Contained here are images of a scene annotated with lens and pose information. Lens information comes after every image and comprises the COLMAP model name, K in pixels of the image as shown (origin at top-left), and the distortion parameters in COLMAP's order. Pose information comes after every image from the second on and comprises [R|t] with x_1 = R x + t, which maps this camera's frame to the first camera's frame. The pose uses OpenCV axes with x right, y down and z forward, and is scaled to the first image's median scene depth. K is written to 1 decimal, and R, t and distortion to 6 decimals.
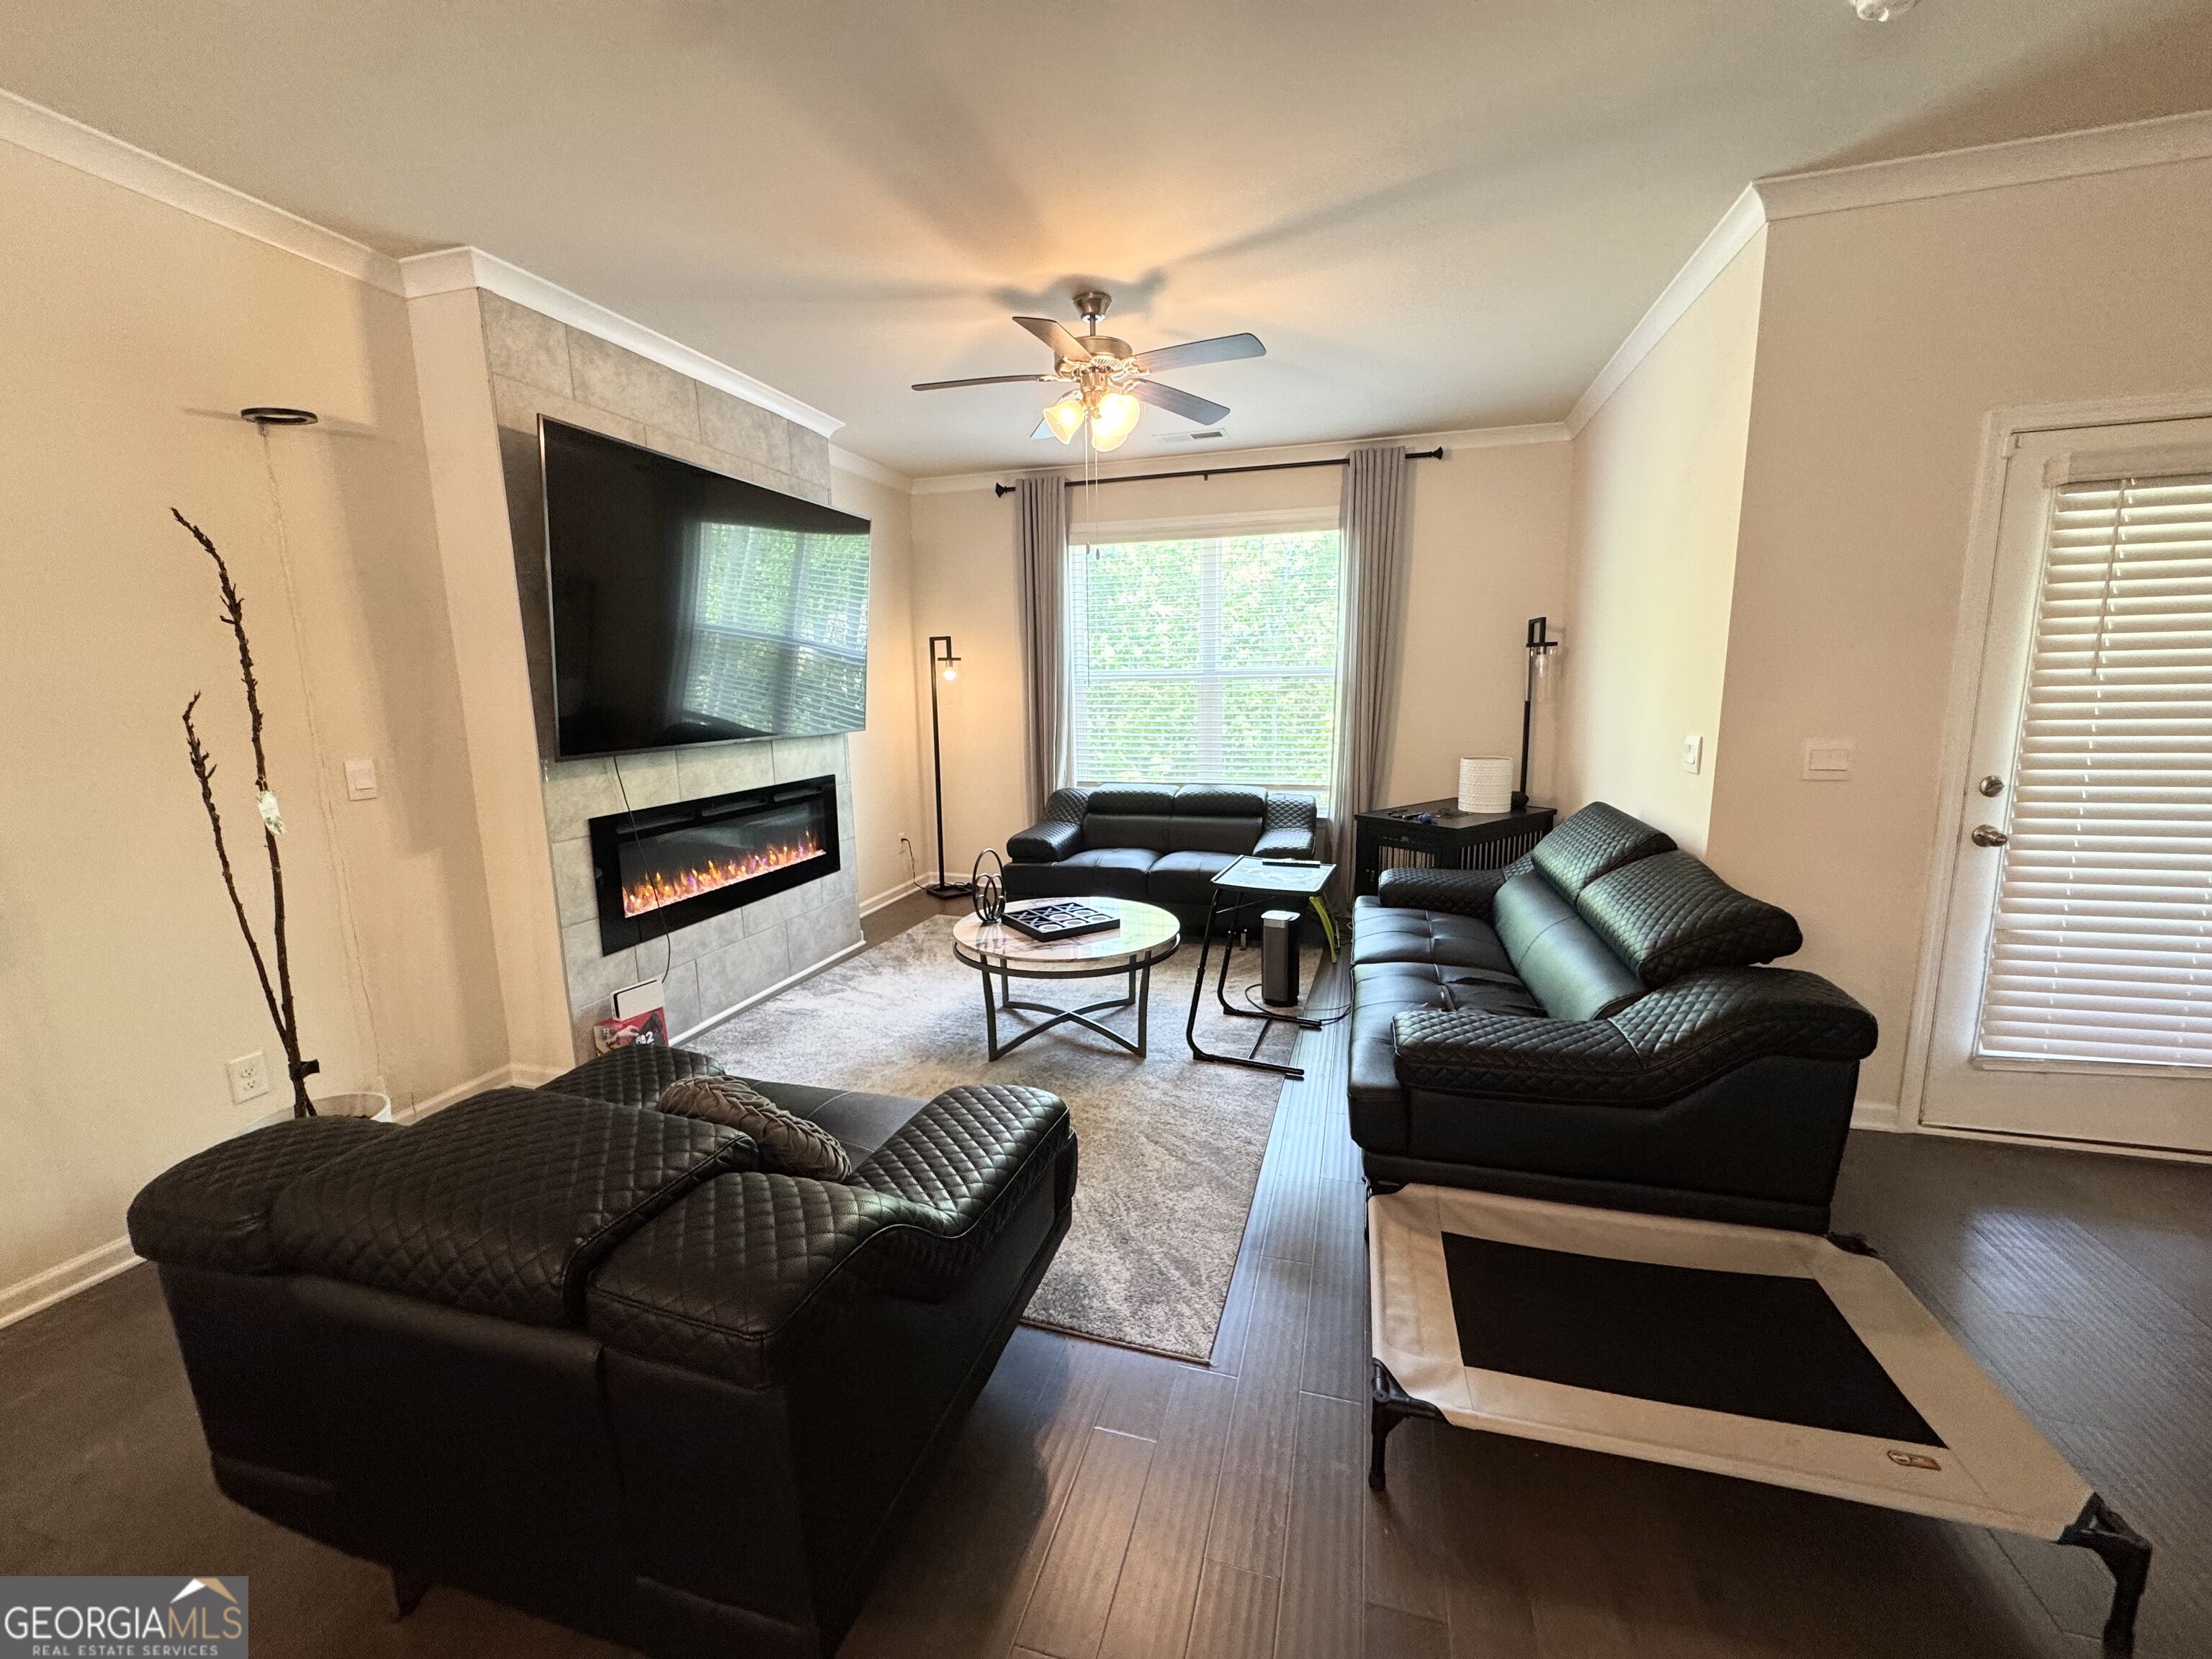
lens RADIAL K [[888.3, 0, 1108.3], [0, 888.3, 830.6], [0, 0, 1]] dist [0.000175, 0.000188]
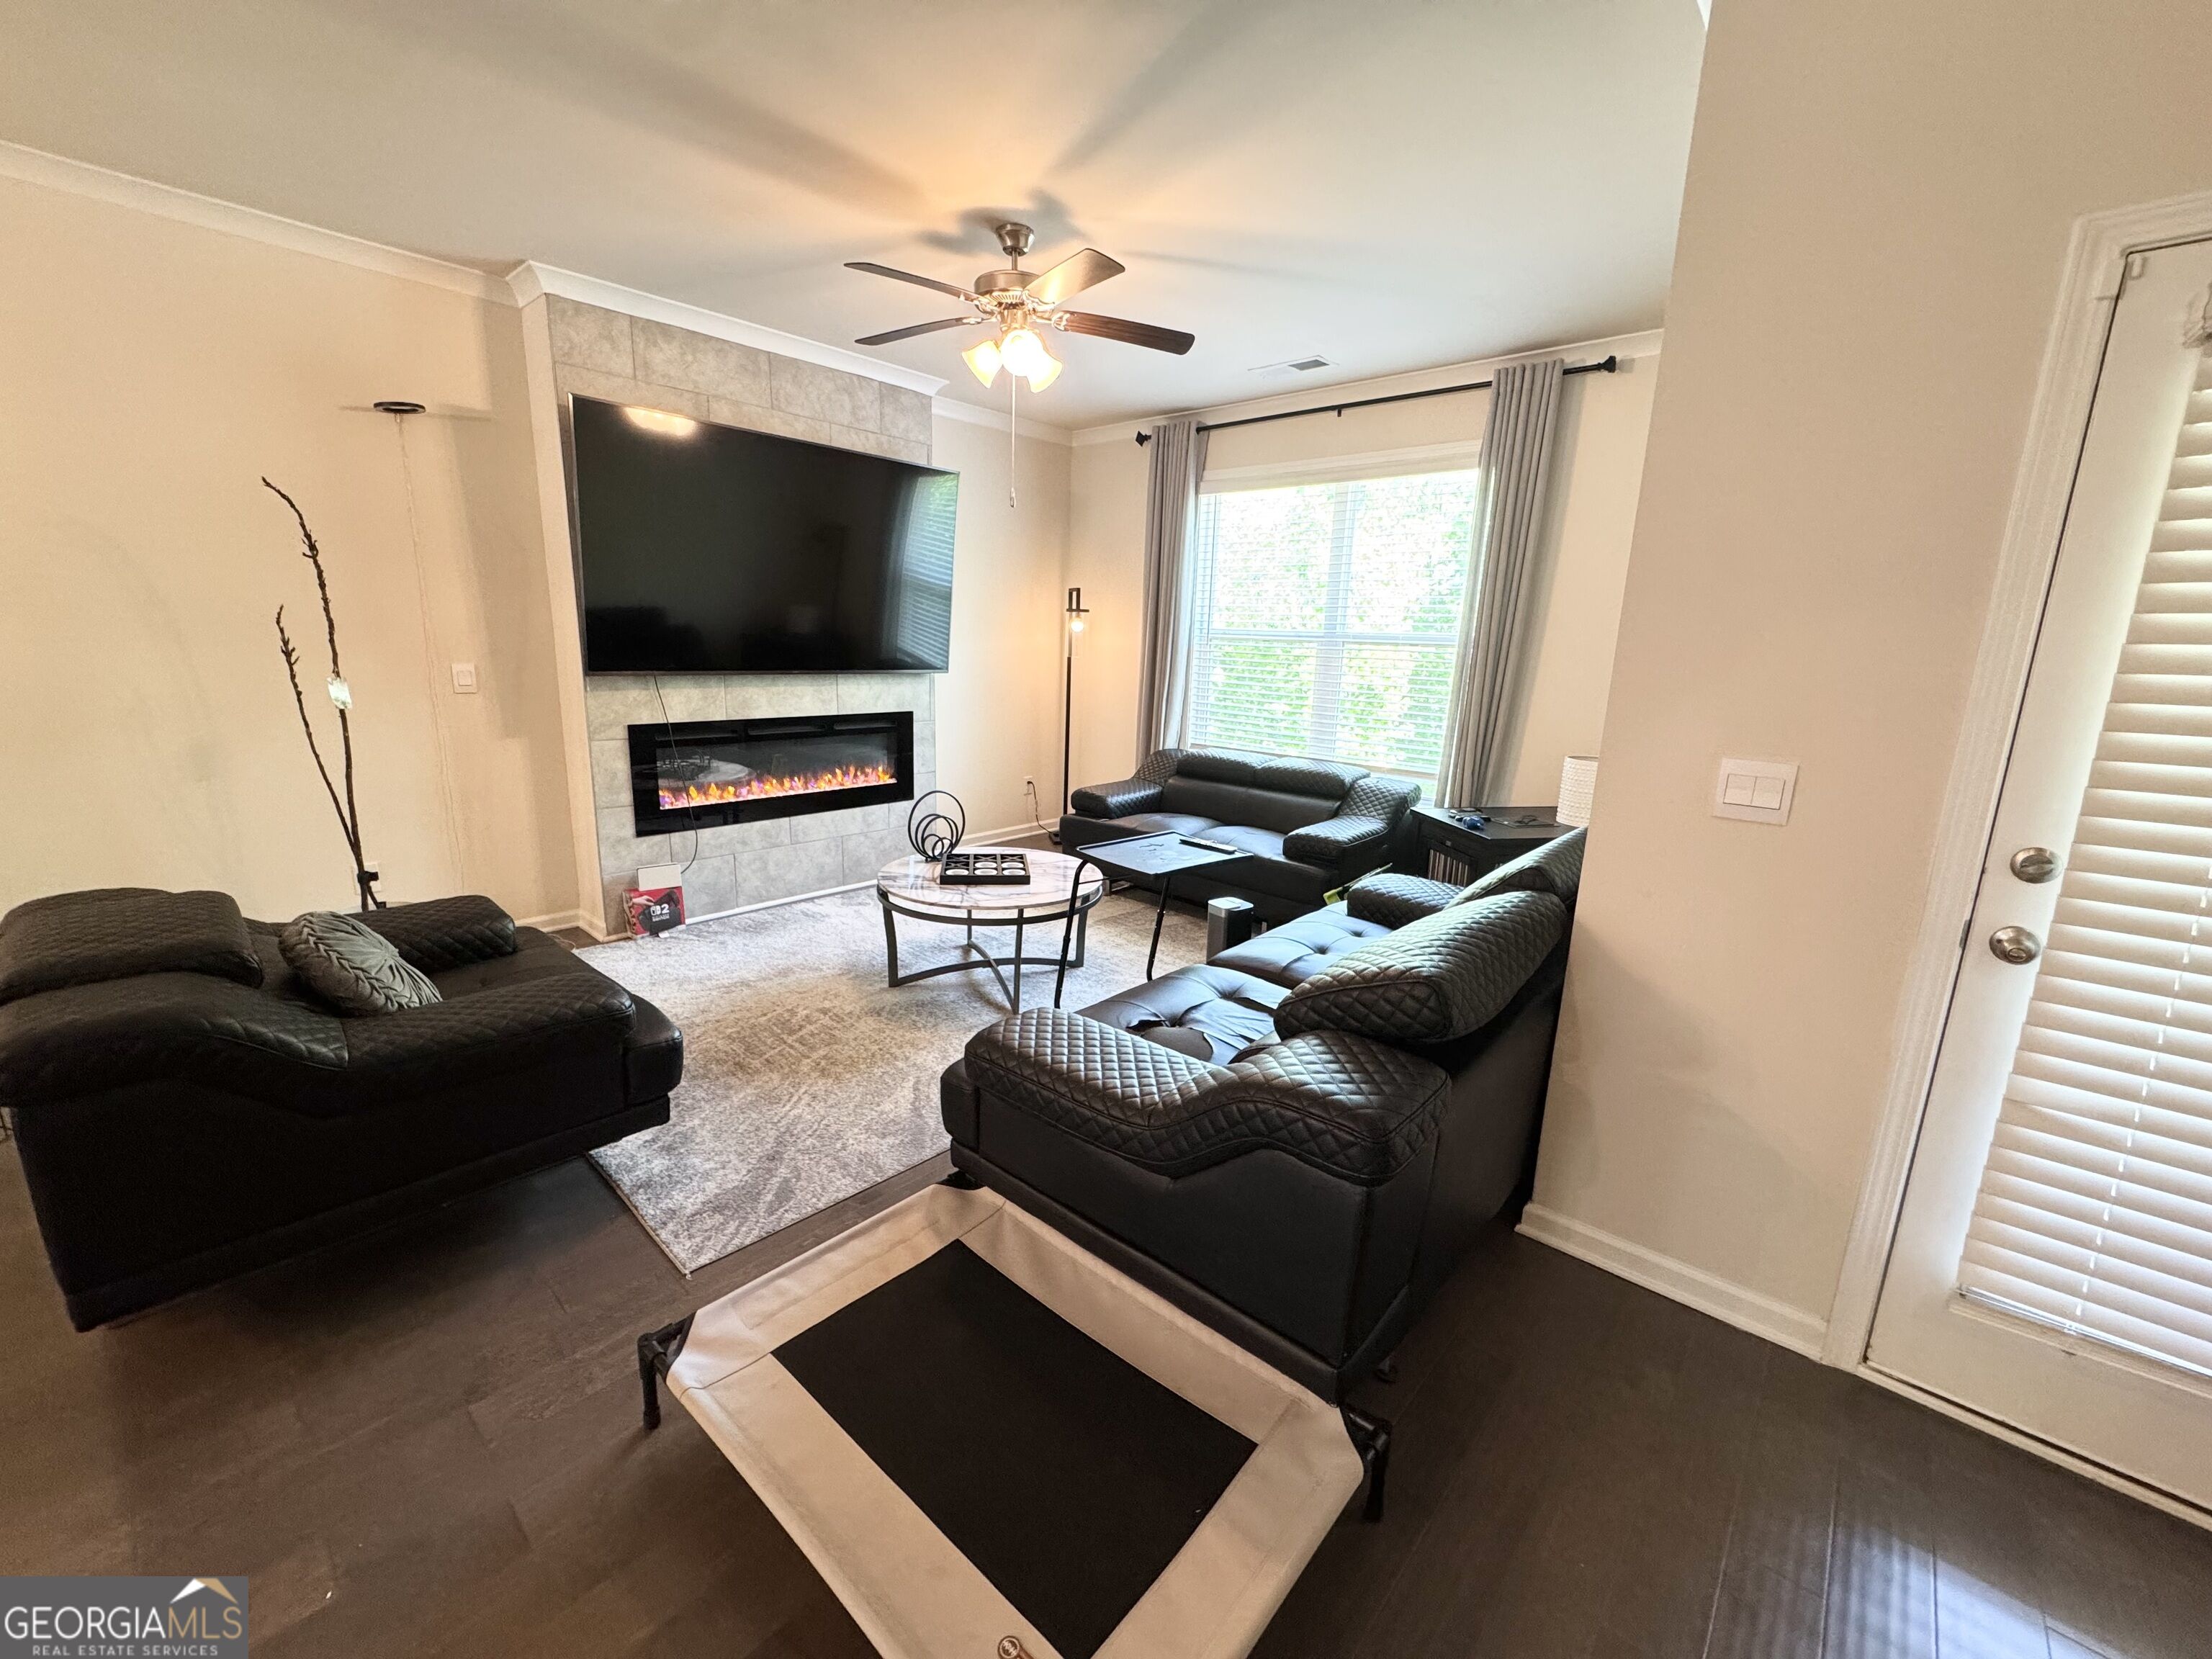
lens RADIAL K [[888.3, 0, 1102.3], [0, 888.3, 830.3], [0, 0, 1]] dist [0.000175, 0.000188]
pose [[0.899474, 0.137152, -0.414893, 0.518417], [-0.118585, 0.990450, 0.070327, -0.031643], [0.420577, -0.014057, 0.907148, 0.145707]]
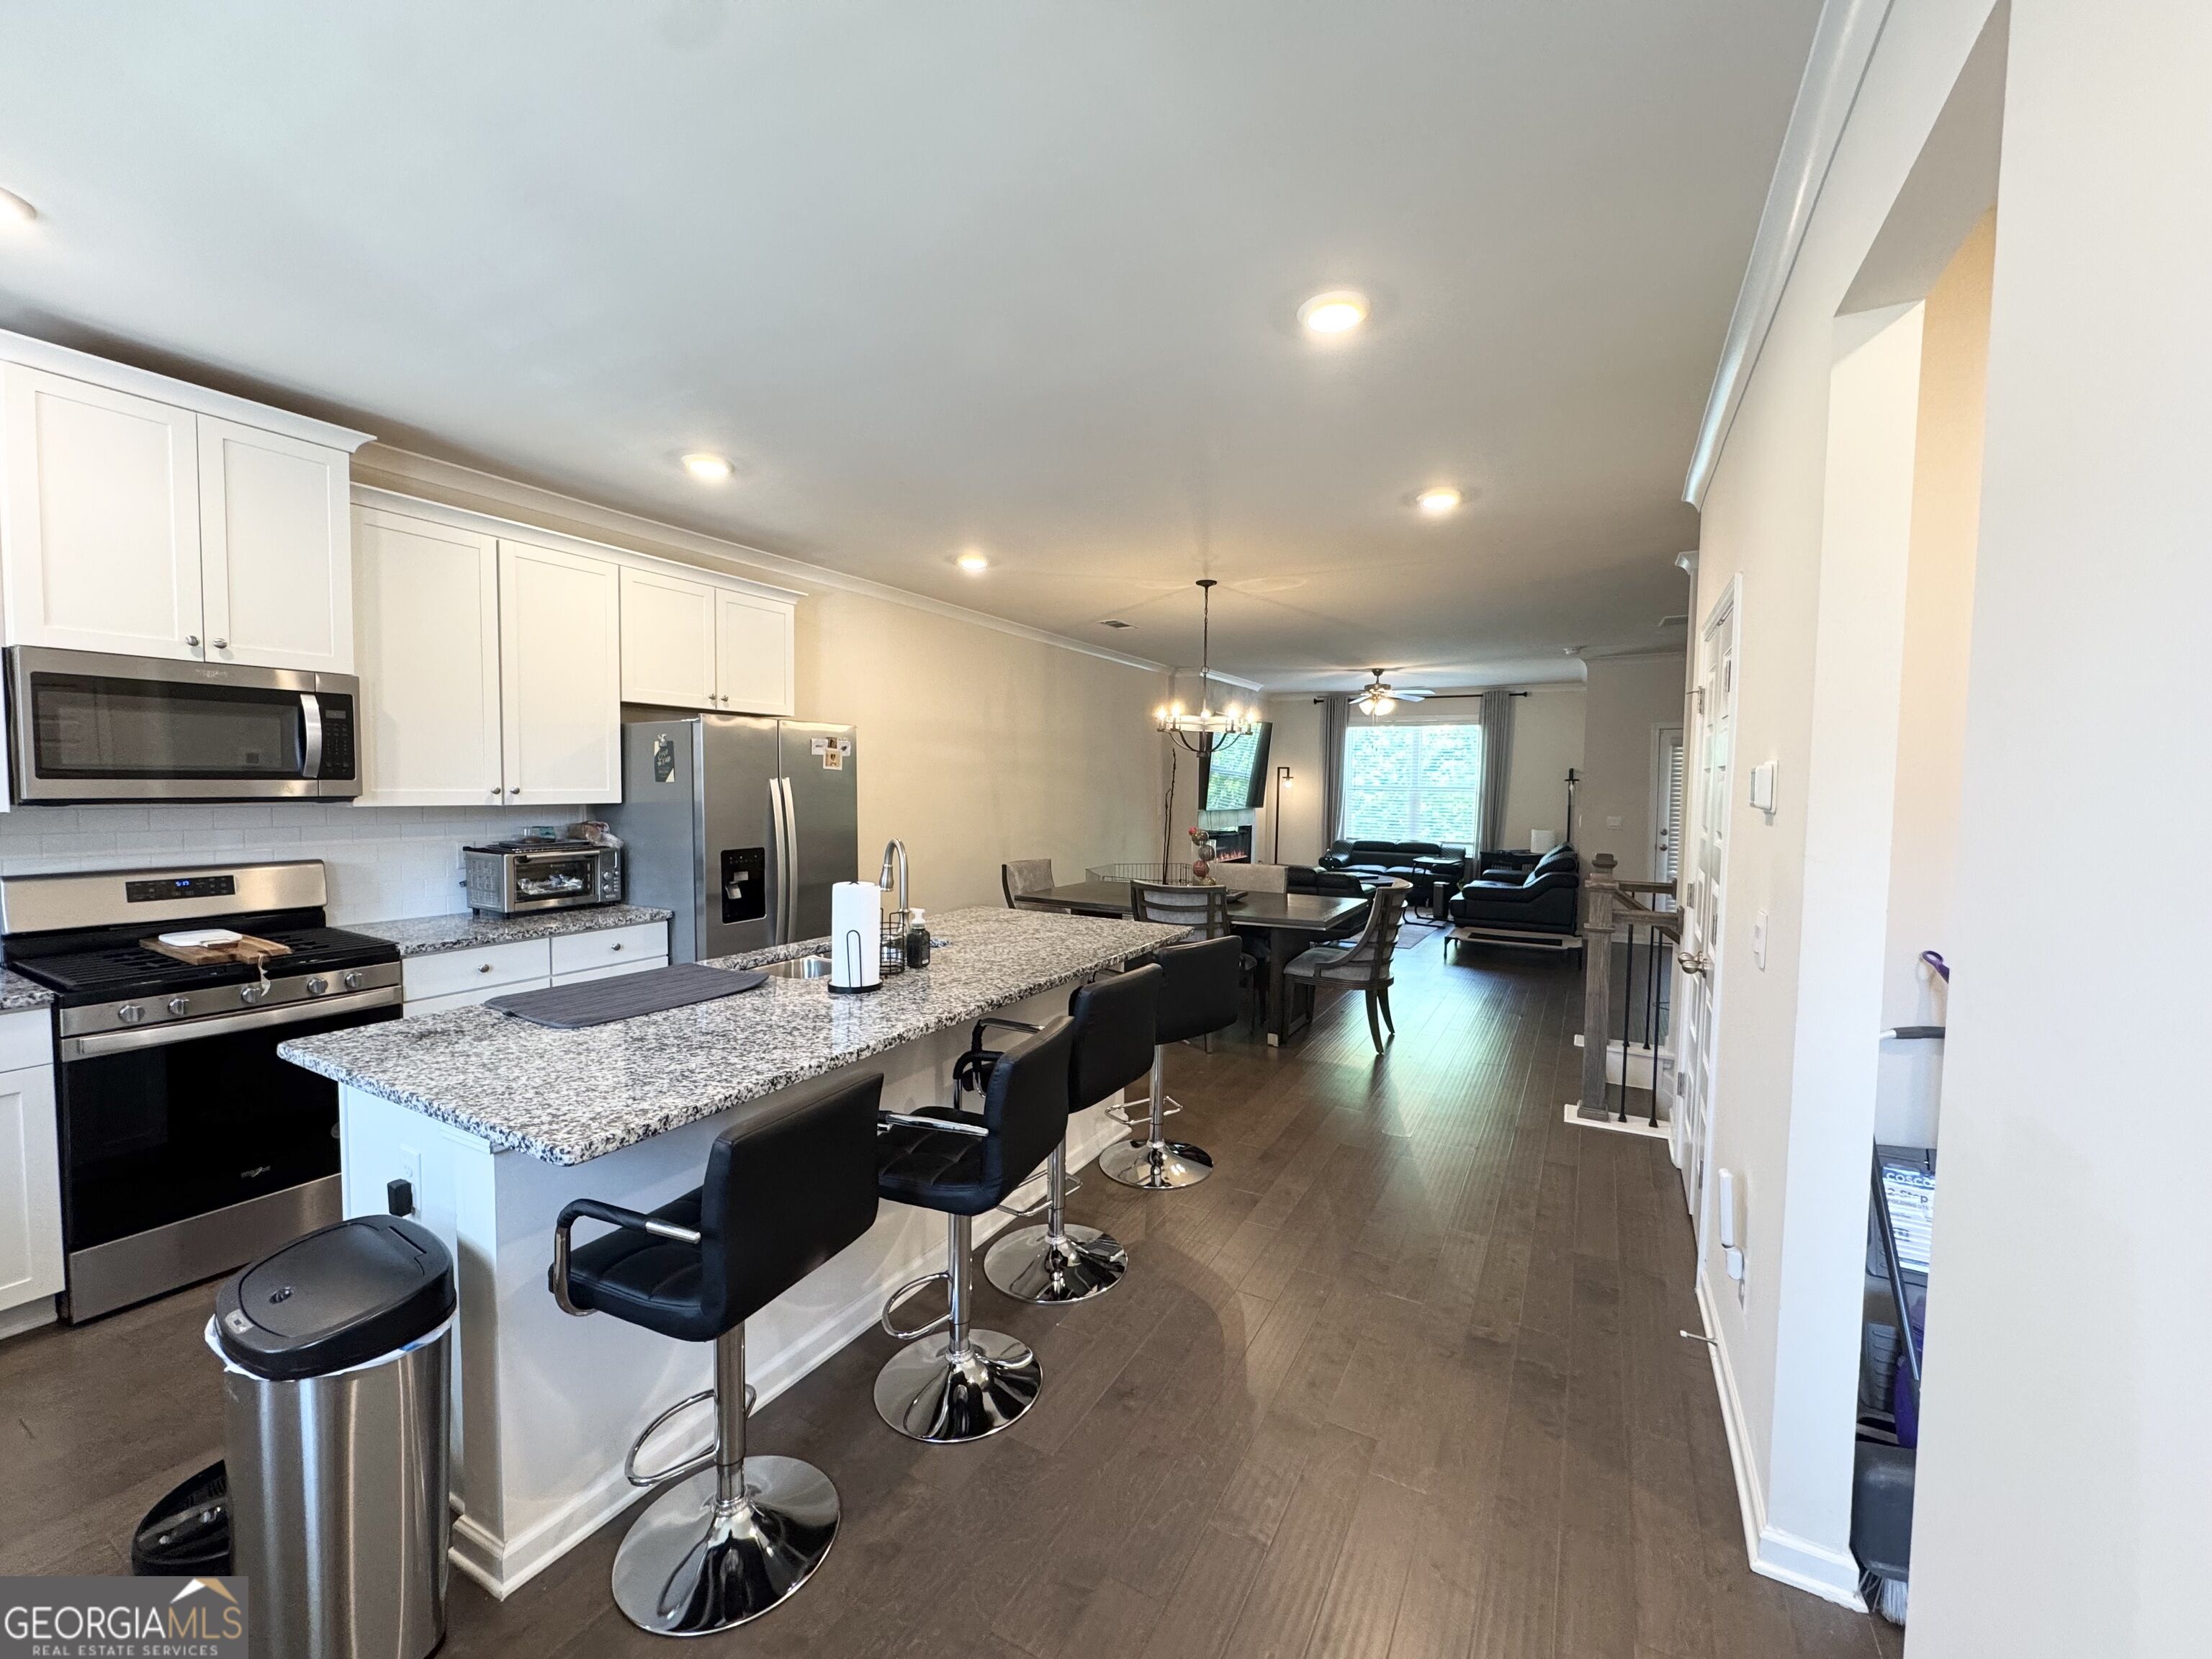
lens RADIAL K [[888.3, 0, 1101.1], [0, 888.3, 824.7], [0, 0, 1]] dist [0.000175, 0.000188]
pose [[0.973633, 0.040921, -0.224421, -0.228266], [-0.066982, 0.991698, -0.109769, 0.324088], [0.218066, 0.121907, 0.968290, -2.029852]]
